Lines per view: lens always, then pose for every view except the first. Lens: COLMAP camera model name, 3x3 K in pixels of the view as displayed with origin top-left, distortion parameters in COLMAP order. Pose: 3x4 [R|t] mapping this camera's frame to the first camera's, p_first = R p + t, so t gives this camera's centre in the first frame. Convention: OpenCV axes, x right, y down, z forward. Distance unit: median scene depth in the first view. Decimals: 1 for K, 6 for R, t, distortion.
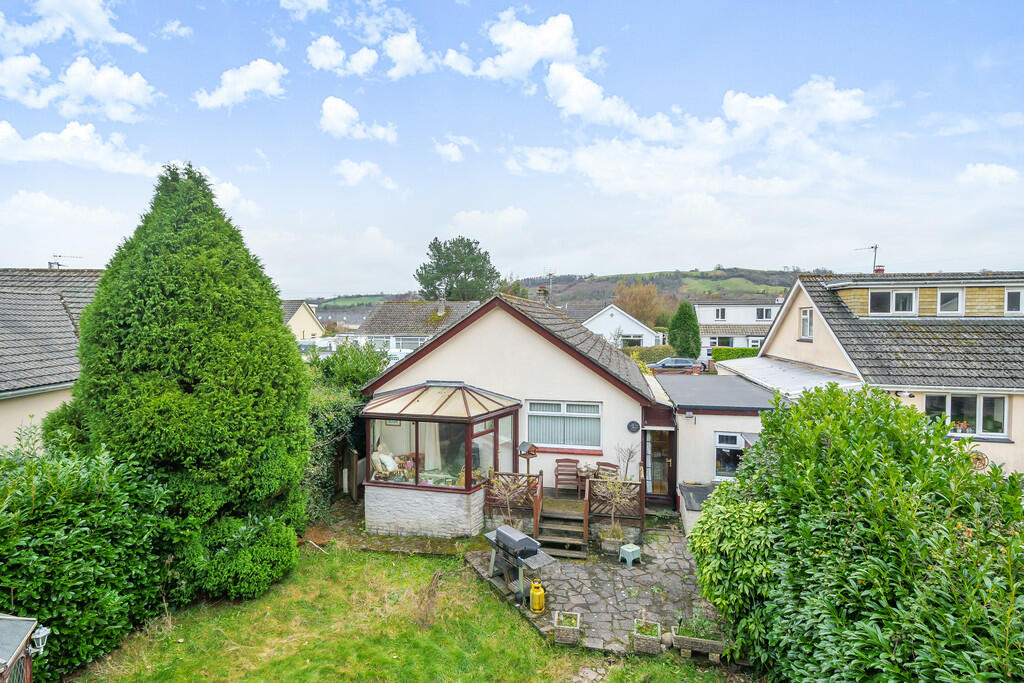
lens RADIAL K [[564.5, 0, 509.6], [0, 564.5, 340.4], [0, 0, 1]] dist [0.034835, -0.001035]
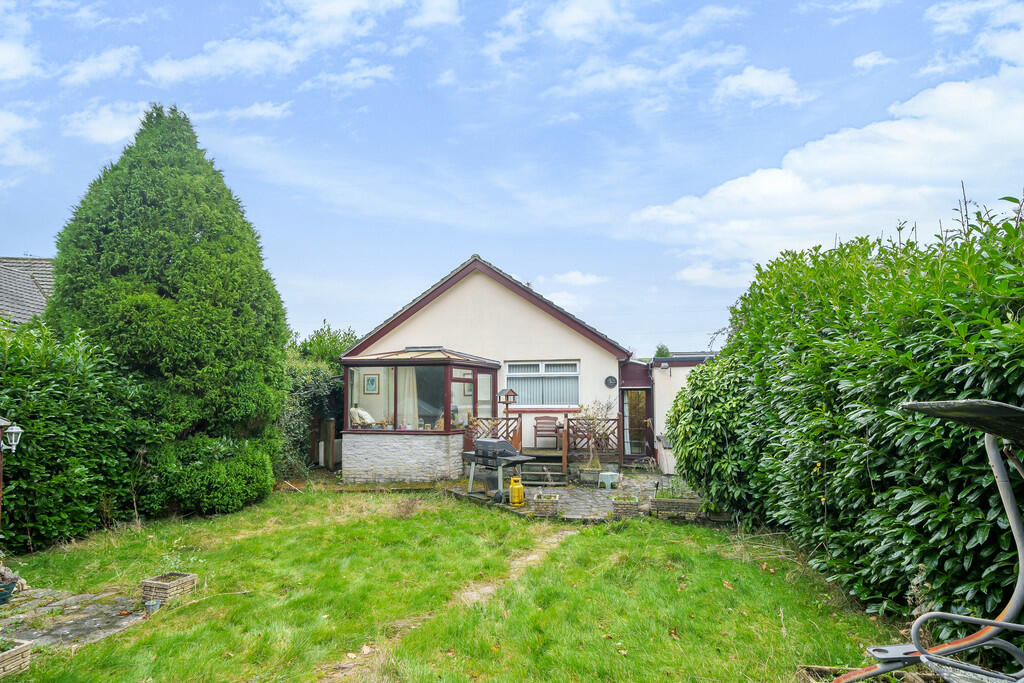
lens RADIAL K [[564.5, 0, 509.6], [0, 564.5, 340.4], [0, 0, 1]] dist [0.034835, -0.001035]
pose [[0.999283, -0.002740, 0.037773, -0.000580], [0.005769, 0.996752, -0.080323, 0.206922], [-0.037430, 0.080483, 0.996053, -0.011405]]
